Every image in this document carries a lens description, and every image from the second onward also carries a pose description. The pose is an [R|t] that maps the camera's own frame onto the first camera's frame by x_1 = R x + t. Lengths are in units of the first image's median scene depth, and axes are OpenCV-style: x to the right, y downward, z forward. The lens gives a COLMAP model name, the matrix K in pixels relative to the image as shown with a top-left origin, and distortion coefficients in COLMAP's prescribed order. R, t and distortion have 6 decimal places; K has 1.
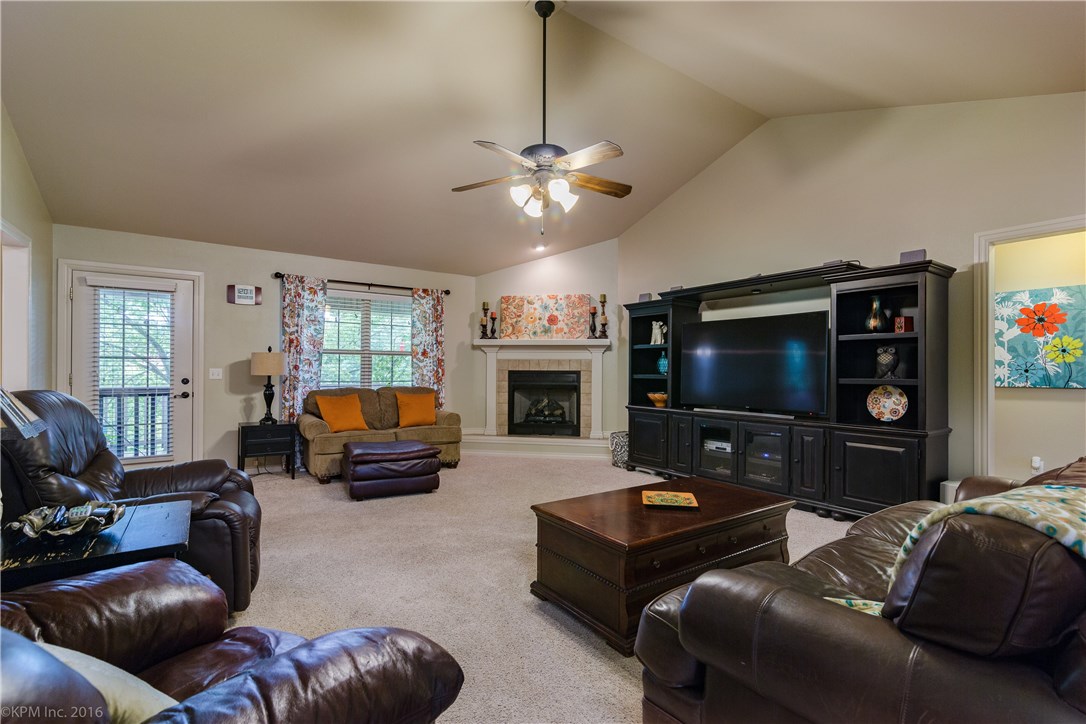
lens RADIAL K [[495.6, 0, 549.8], [0, 495.6, 370.7], [0, 0, 1]] dist [-0.002083, 0.000712]
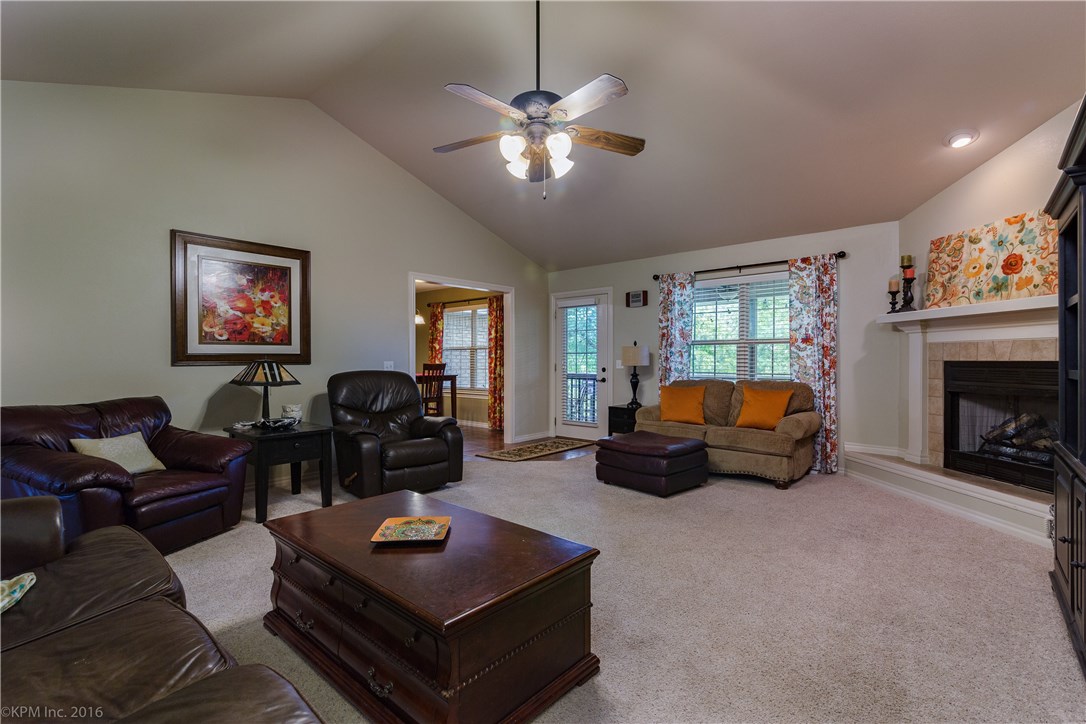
lens RADIAL K [[495.6, 0, 543.5], [0, 495.6, 363.5], [0, 0, 1]] dist [-0.002083, 0.000712]
pose [[0.228898, 0.001935, -0.973448, 0.418169], [-0.000725, 0.999998, 0.001818, 0.001607], [0.973450, 0.000289, 0.228899, 0.417369]]
